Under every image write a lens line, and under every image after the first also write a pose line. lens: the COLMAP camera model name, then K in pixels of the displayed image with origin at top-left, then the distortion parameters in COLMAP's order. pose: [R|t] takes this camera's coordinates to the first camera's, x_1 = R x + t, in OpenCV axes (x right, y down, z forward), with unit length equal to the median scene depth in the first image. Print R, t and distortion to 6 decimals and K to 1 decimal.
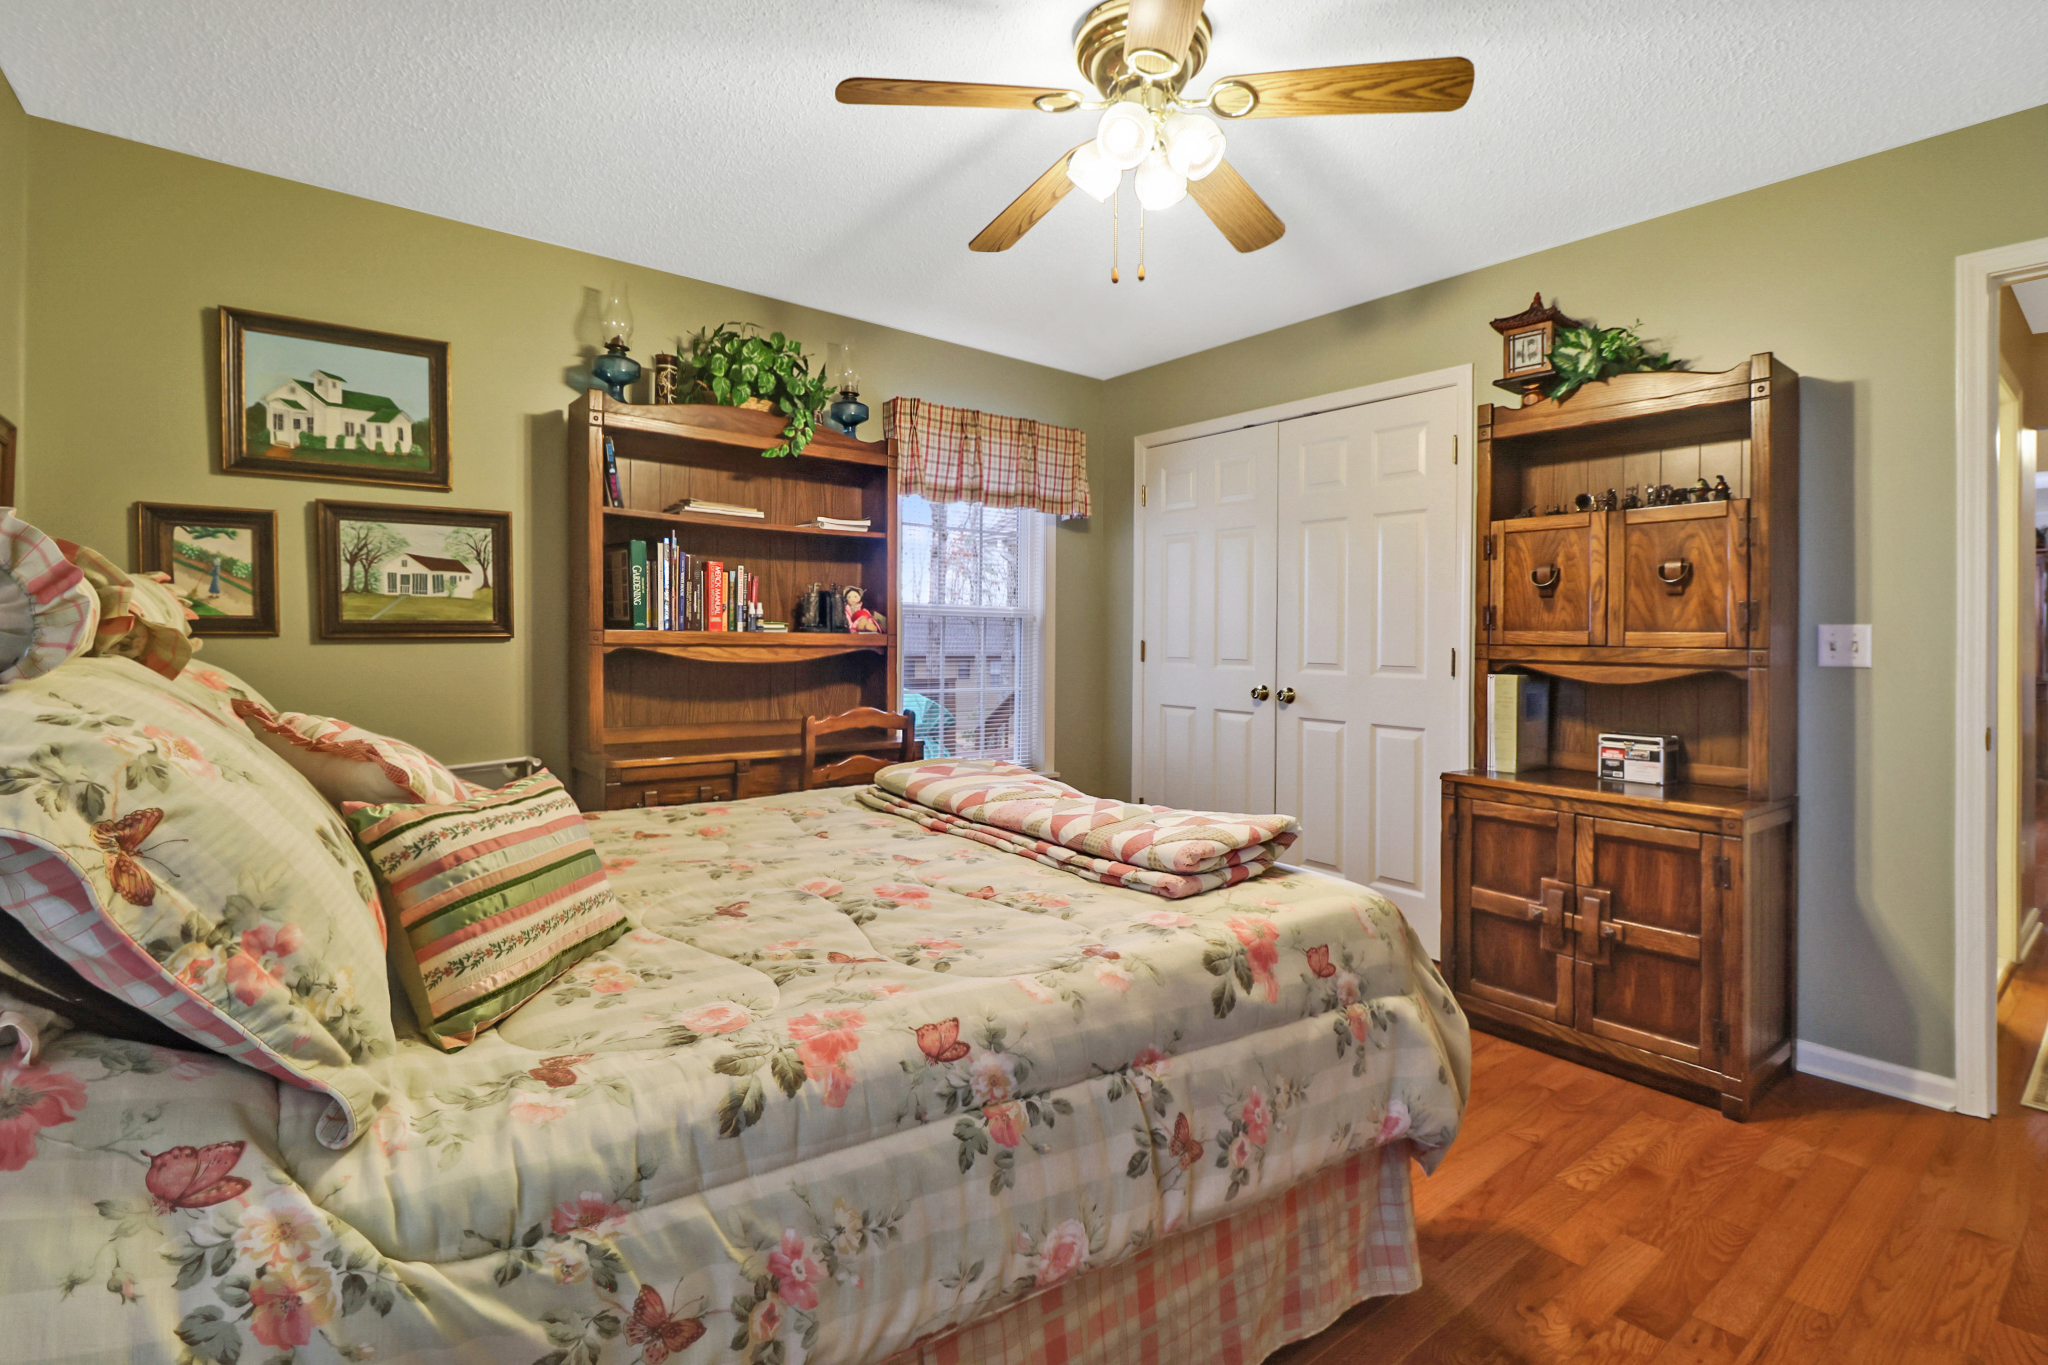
lens RADIAL K [[952.2, 0, 1030.9], [0, 952.2, 668.0], [0, 0, 1]] dist [-0.012771, -0.006179]
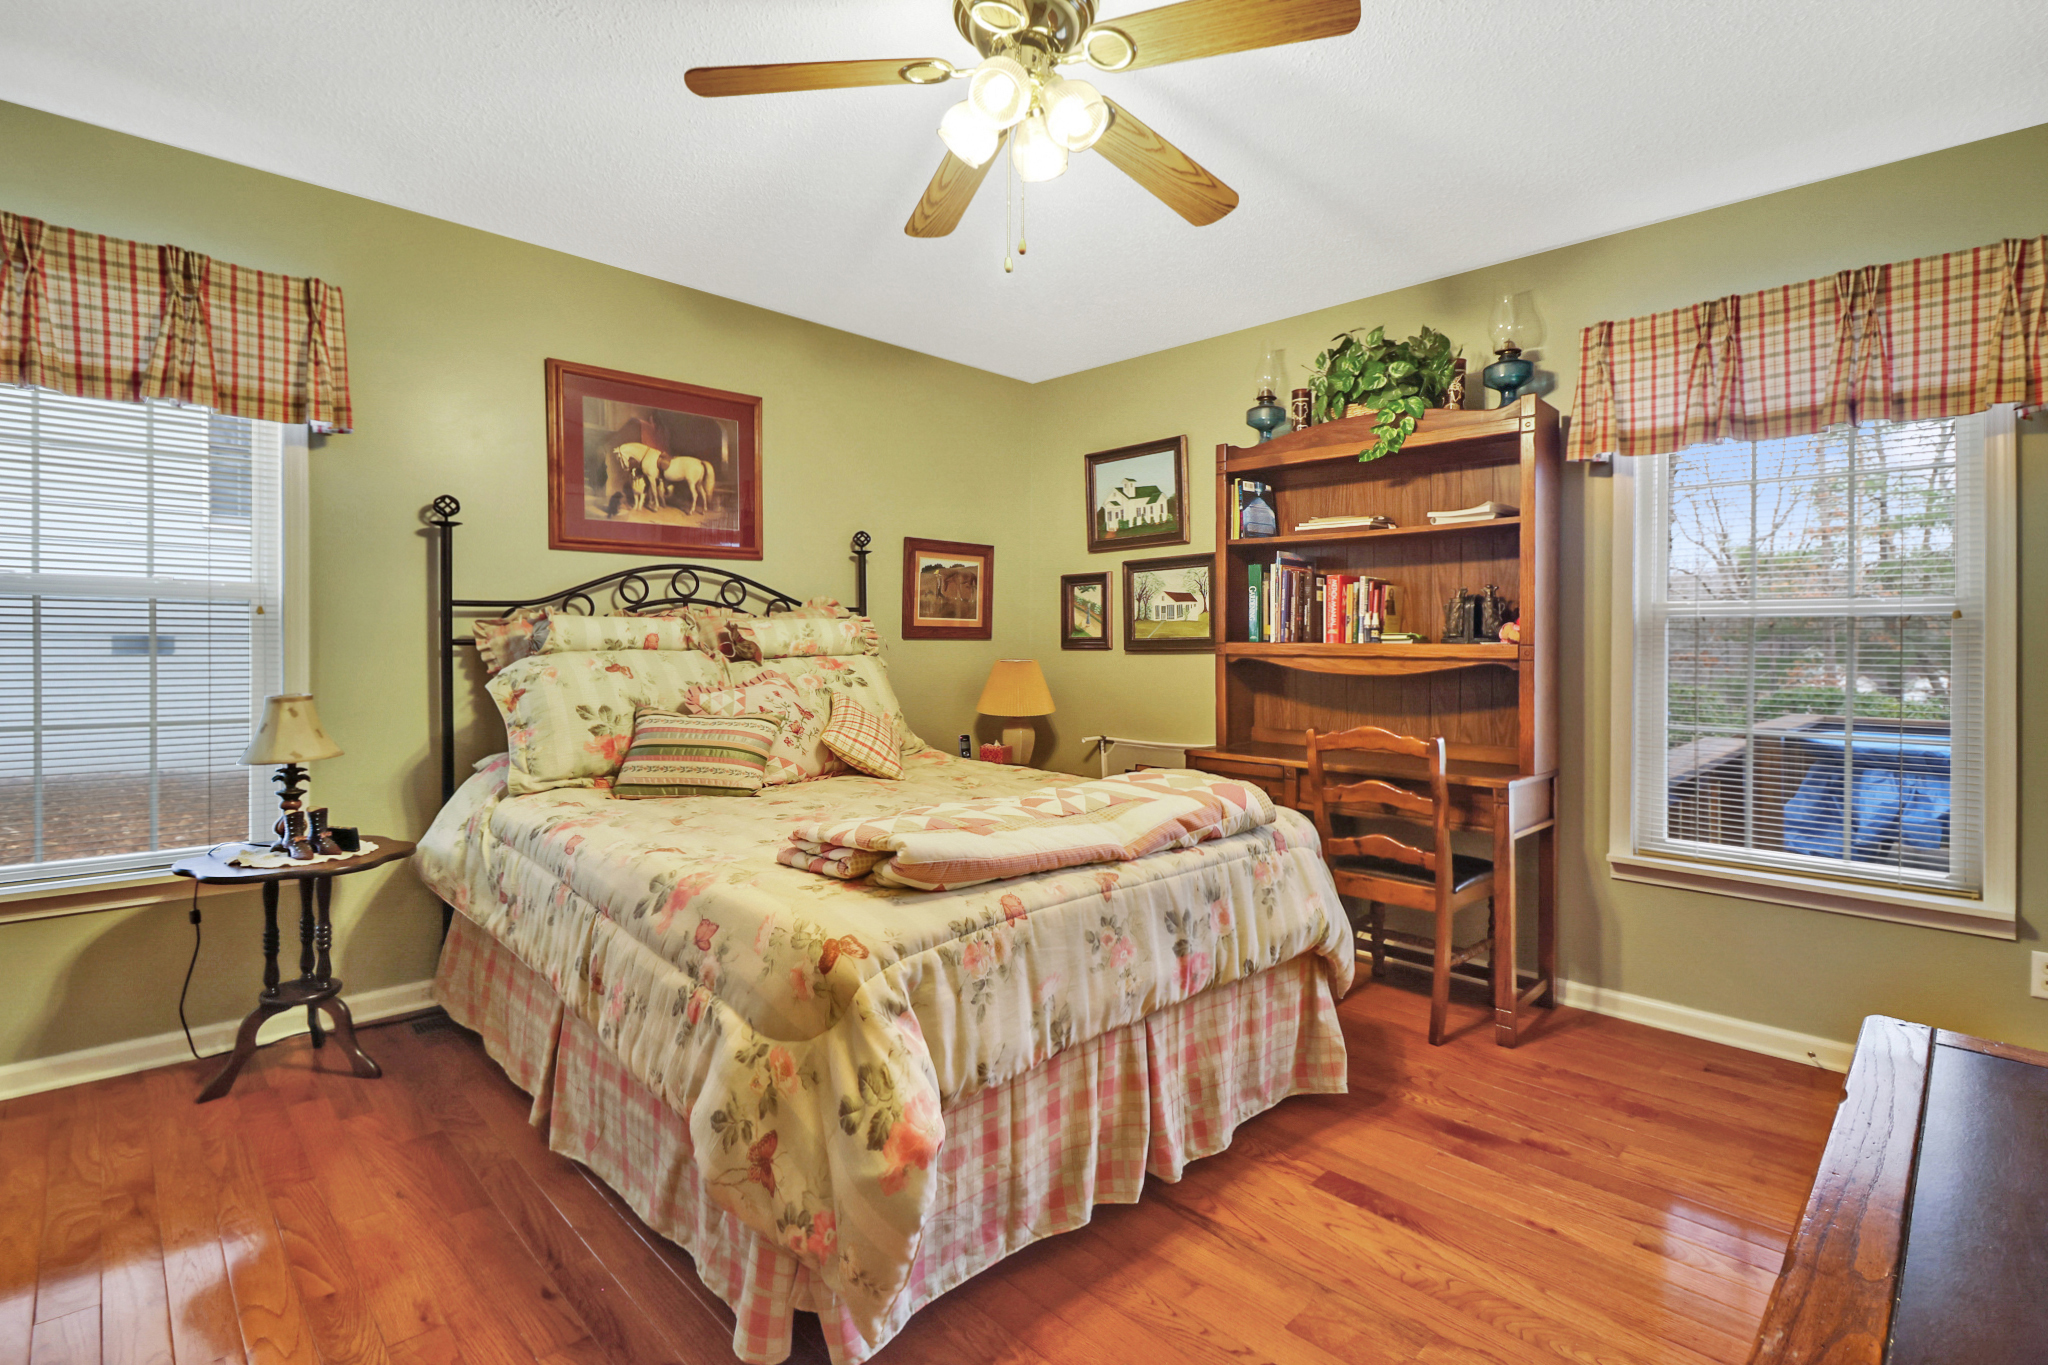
lens RADIAL K [[952.2, 0, 1030.9], [0, 952.2, 669.1], [0, 0, 1]] dist [-0.012771, -0.006179]
pose [[0.102194, 0.013094, -0.994678, 0.742683], [-0.034568, 0.999356, 0.009604, -0.010379], [0.994164, 0.033403, 0.102581, 0.650469]]
